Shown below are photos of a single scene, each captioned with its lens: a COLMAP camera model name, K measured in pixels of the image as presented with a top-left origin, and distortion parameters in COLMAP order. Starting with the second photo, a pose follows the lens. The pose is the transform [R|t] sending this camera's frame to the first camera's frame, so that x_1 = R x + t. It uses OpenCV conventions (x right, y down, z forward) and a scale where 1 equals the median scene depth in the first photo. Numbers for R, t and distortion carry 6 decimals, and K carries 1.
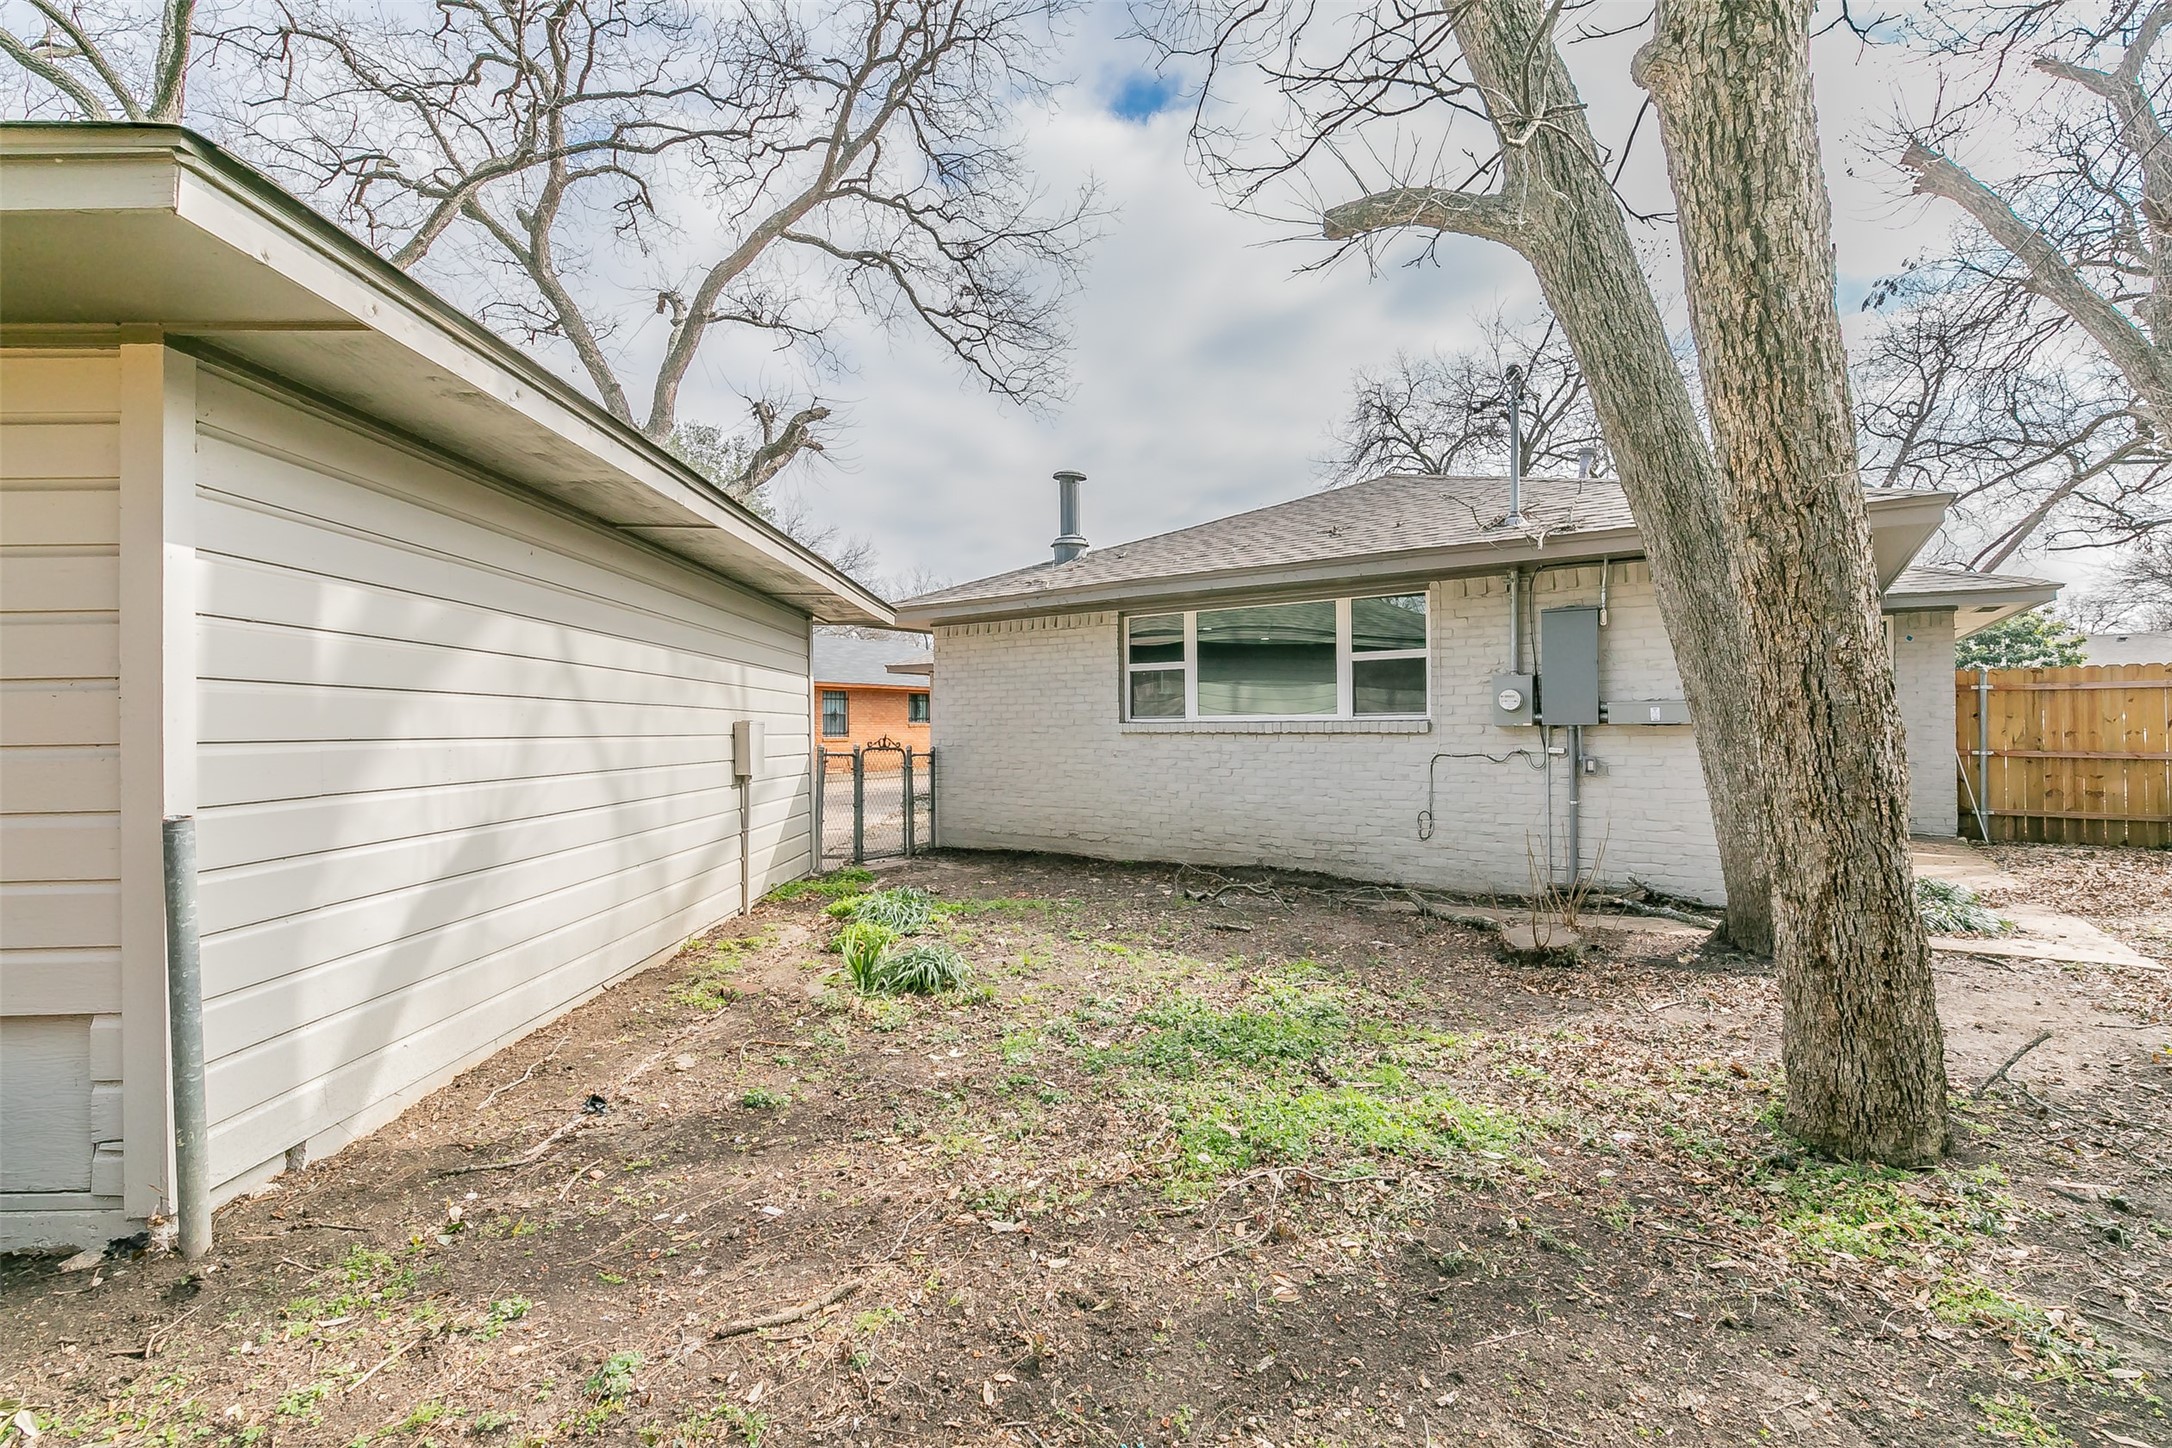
lens RADIAL K [[904.9, 0, 1086.0], [0, 904.9, 724.0], [0, 0, 1]] dist [-0.004010, -0.000673]
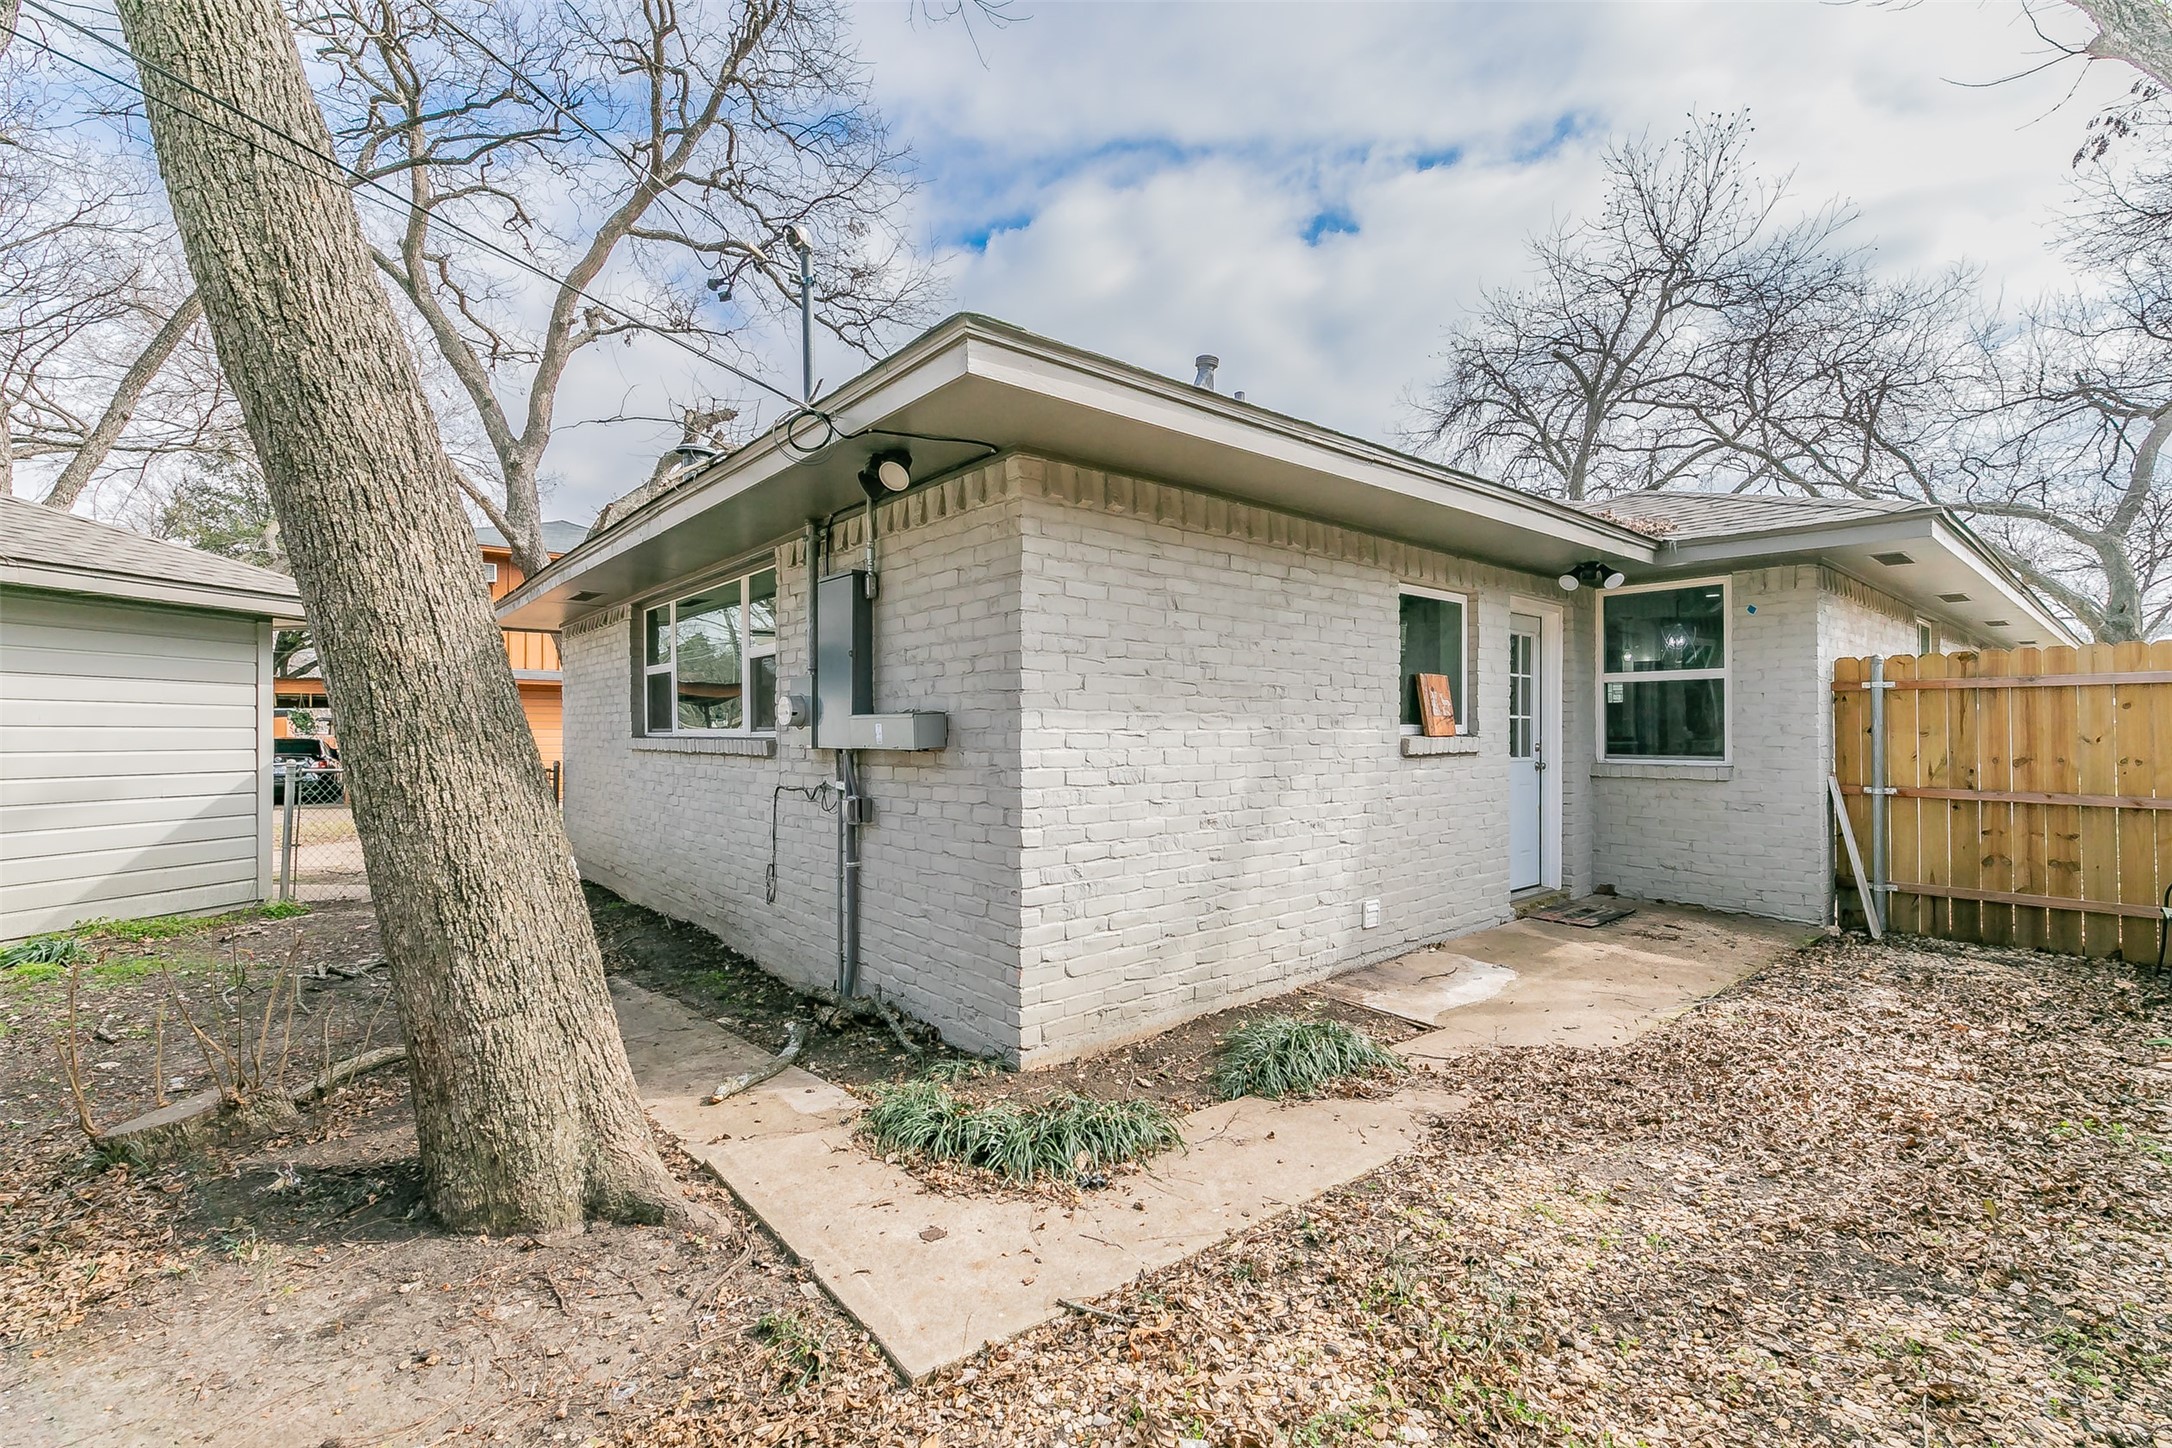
lens RADIAL K [[904.9, 0, 1086.0], [0, 904.9, 724.0], [0, 0, 1]] dist [-0.004010, -0.000673]
pose [[0.972868, 0.000891, -0.231358, 0.620535], [-0.001999, 0.999988, -0.004557, -0.010090], [0.231351, 0.004895, 0.972858, 0.276639]]
